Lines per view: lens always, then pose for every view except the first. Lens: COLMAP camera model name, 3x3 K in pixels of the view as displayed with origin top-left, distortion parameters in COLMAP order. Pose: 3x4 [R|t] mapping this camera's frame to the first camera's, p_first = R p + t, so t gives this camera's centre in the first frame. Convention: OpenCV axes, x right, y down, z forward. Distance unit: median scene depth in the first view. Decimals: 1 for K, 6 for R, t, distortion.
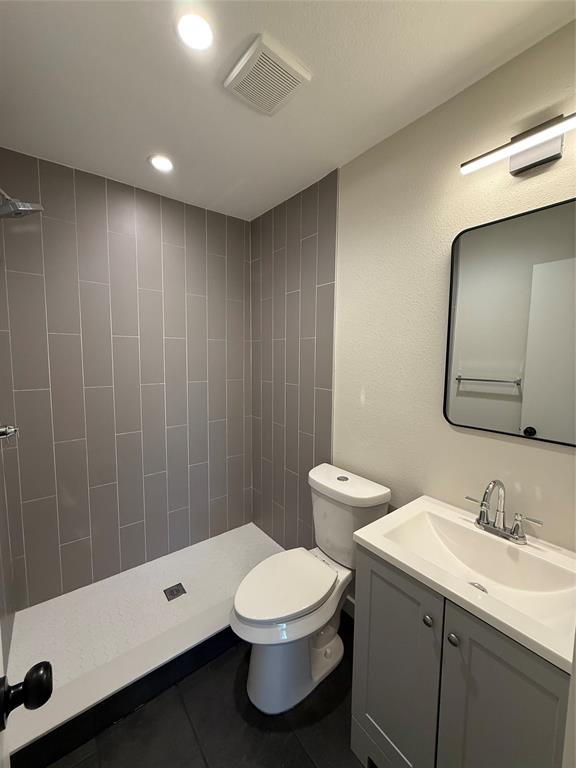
lens RADIAL K [[305.8, 0, 287.8], [0, 305.8, 380.9], [0, 0, 1]] dist [-0.000895, -0.000056]
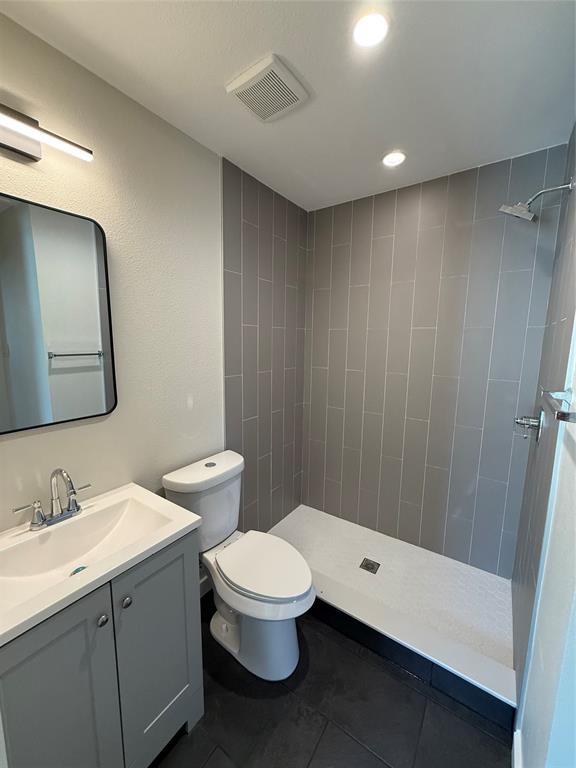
lens RADIAL K [[308.0, 0, 258.7], [0, 308.0, 388.7], [0, 0, 1]] dist [-0.000724, -0.000024]
pose [[-0.238111, -0.144934, 0.960363, -0.542362], [0.100307, 0.979846, 0.172745, -0.061388], [-0.966044, 0.137463, -0.218774, 0.693648]]
